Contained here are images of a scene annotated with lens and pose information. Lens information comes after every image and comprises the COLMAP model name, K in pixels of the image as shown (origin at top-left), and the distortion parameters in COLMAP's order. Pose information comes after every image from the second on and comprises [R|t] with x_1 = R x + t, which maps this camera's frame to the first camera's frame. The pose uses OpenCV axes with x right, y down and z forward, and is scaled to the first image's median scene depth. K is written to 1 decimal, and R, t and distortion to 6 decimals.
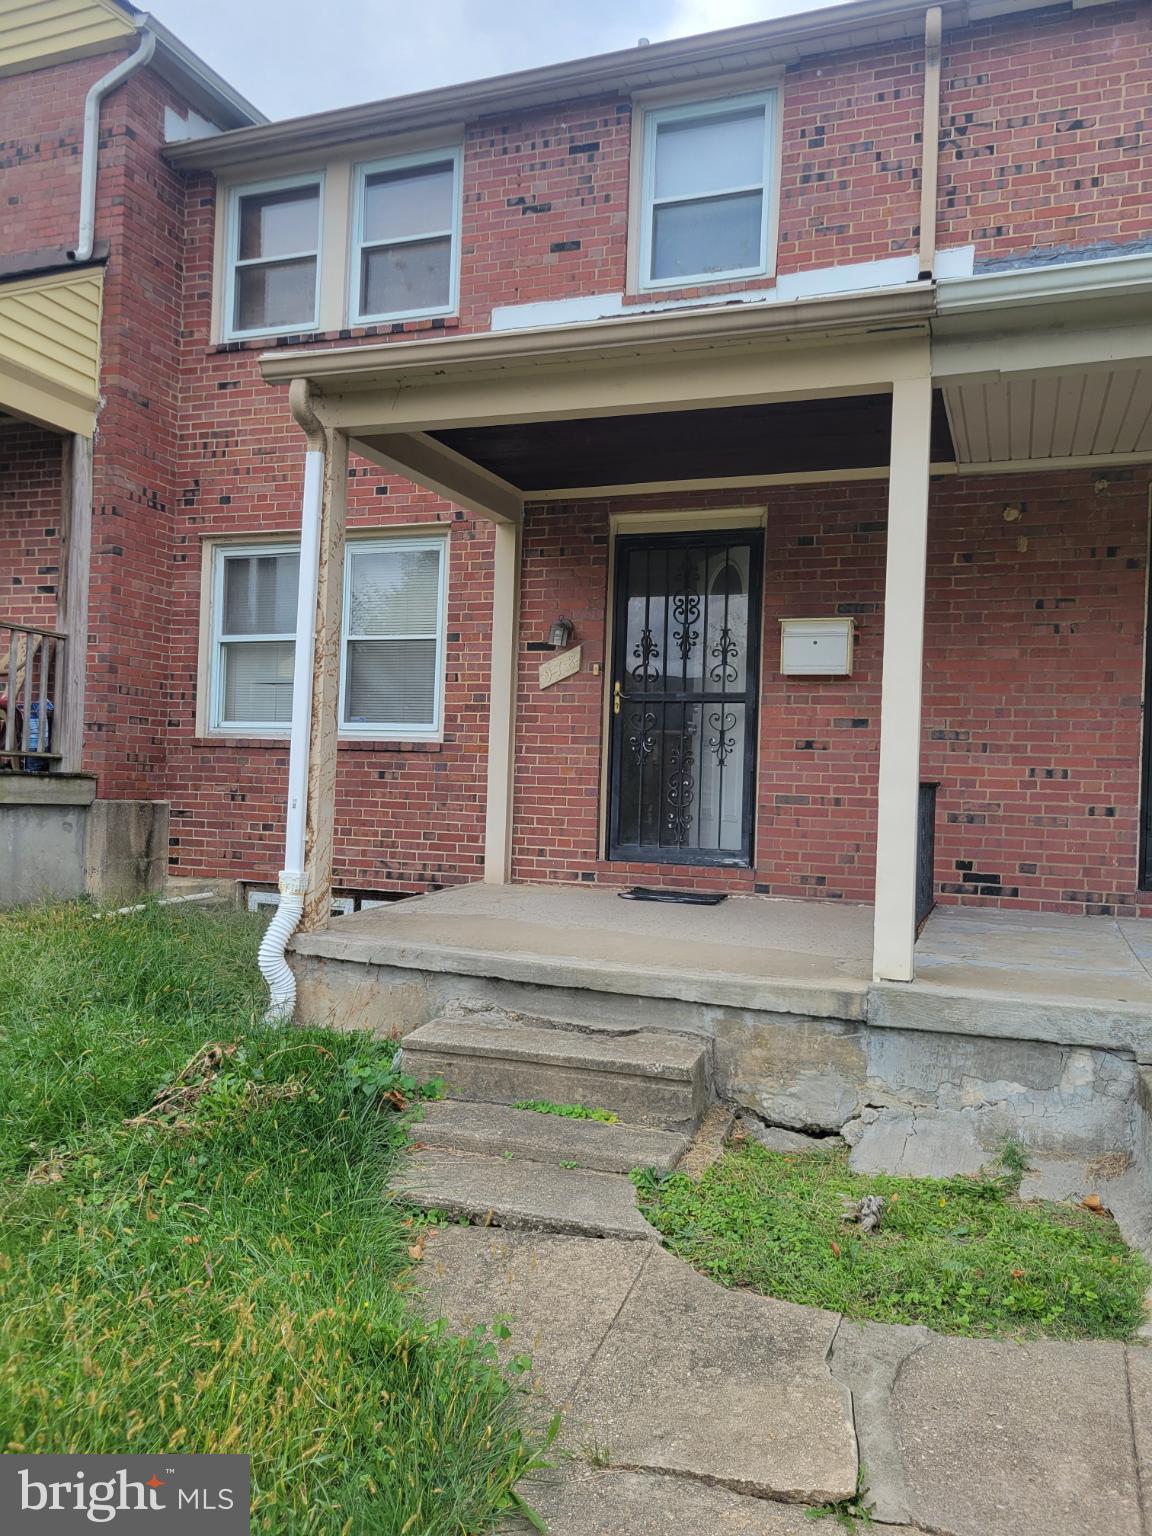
lens RADIAL K [[1164.8, 0, 582.9], [0, 1164.8, 766.7], [0, 0, 1]] dist [0.053997, -0.034821]
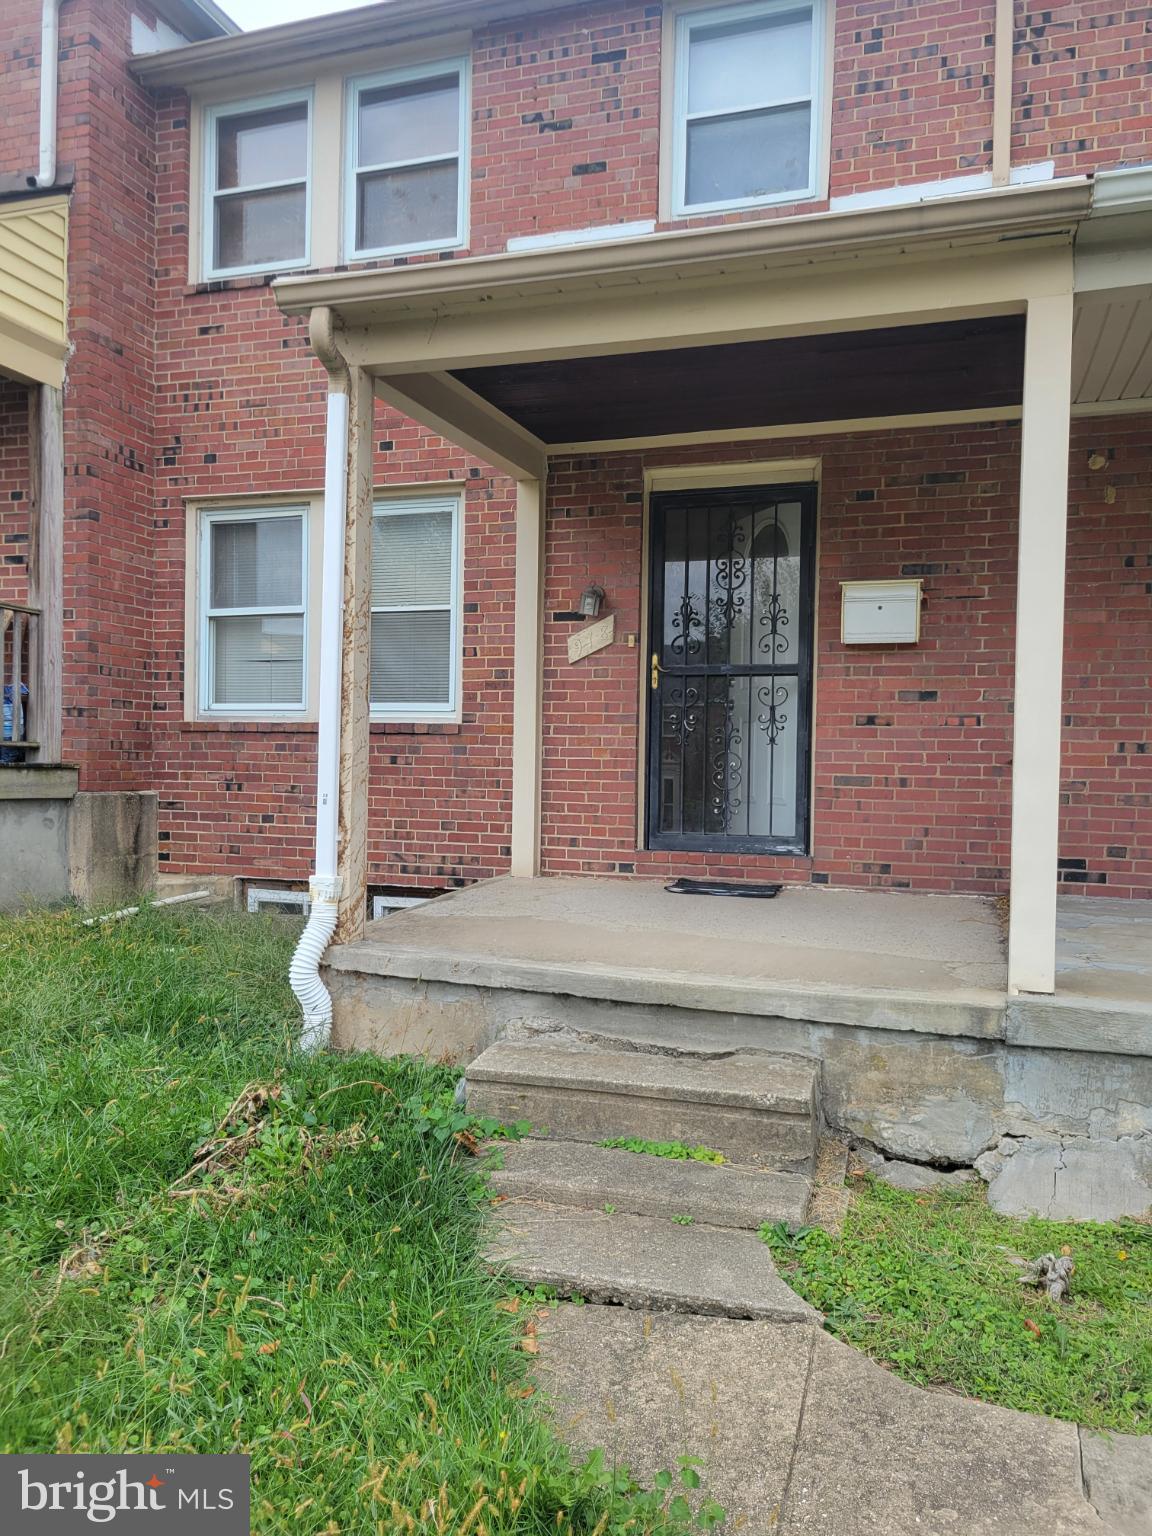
lens RADIAL K [[1164.8, 0, 571.1], [0, 1164.8, 775.5], [0, 0, 1]] dist [0.053997, -0.034821]
pose [[0.999398, -0.017060, 0.030196, -0.069776], [0.016092, 0.999358, 0.032025, -0.008764], [-0.030723, -0.031520, 0.999031, 0.093698]]
